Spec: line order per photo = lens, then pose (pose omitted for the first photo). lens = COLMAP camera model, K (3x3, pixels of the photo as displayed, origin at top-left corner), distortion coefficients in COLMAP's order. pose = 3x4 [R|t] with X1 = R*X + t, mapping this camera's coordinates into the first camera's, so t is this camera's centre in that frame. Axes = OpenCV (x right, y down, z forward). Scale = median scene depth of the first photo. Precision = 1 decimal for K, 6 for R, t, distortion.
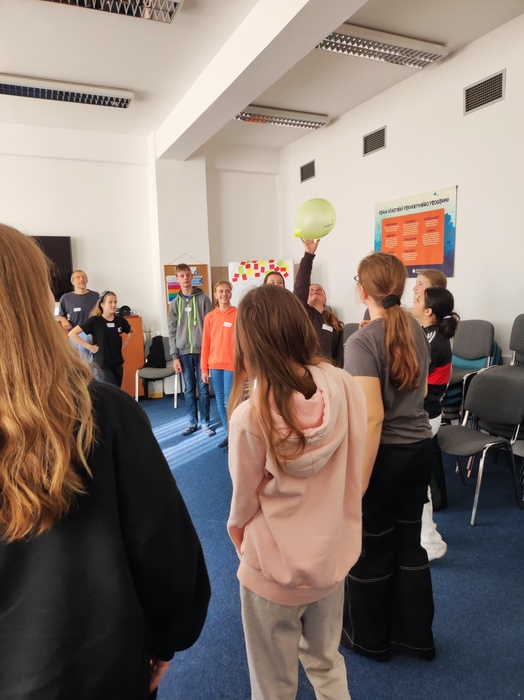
lens RADIAL K [[522.3, 0, 257.3], [0, 522.3, 350.9], [0, 0, 1]] dist [0.049502, -0.020006]
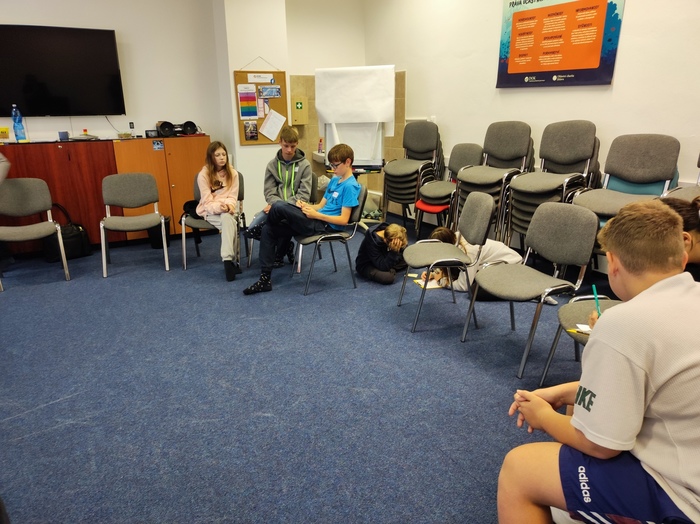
lens RADIAL K [[522.3, 0, 356.7], [0, 522.3, 261.1], [0, 0, 1]] dist [0.049502, -0.020006]
pose [[0.994720, -0.020661, 0.100529, -0.105876], [0.004271, 0.987012, 0.160590, -0.000351], [-0.102541, -0.159313, 0.981888, 0.156419]]
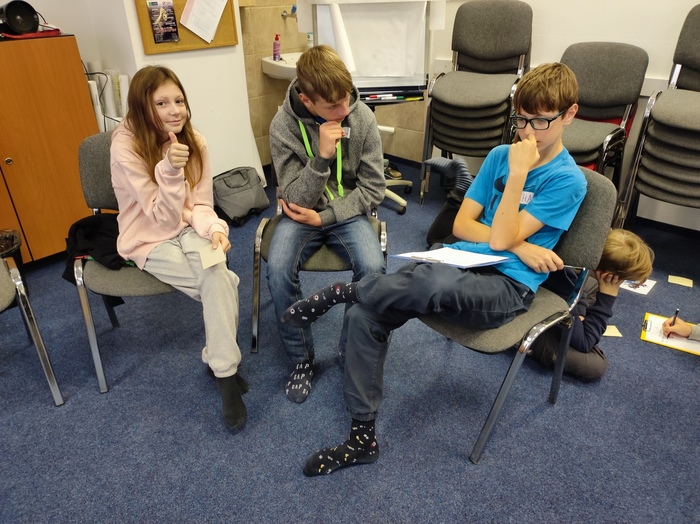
lens RADIAL K [[522.3, 0, 351.6], [0, 522.3, 256.0], [0, 0, 1]] dist [0.049502, -0.020006]
pose [[0.922197, -0.168597, 0.348034, -0.264420], [0.038202, 0.935277, 0.351849, -0.055921], [-0.384829, -0.311179, 0.868950, 0.715634]]
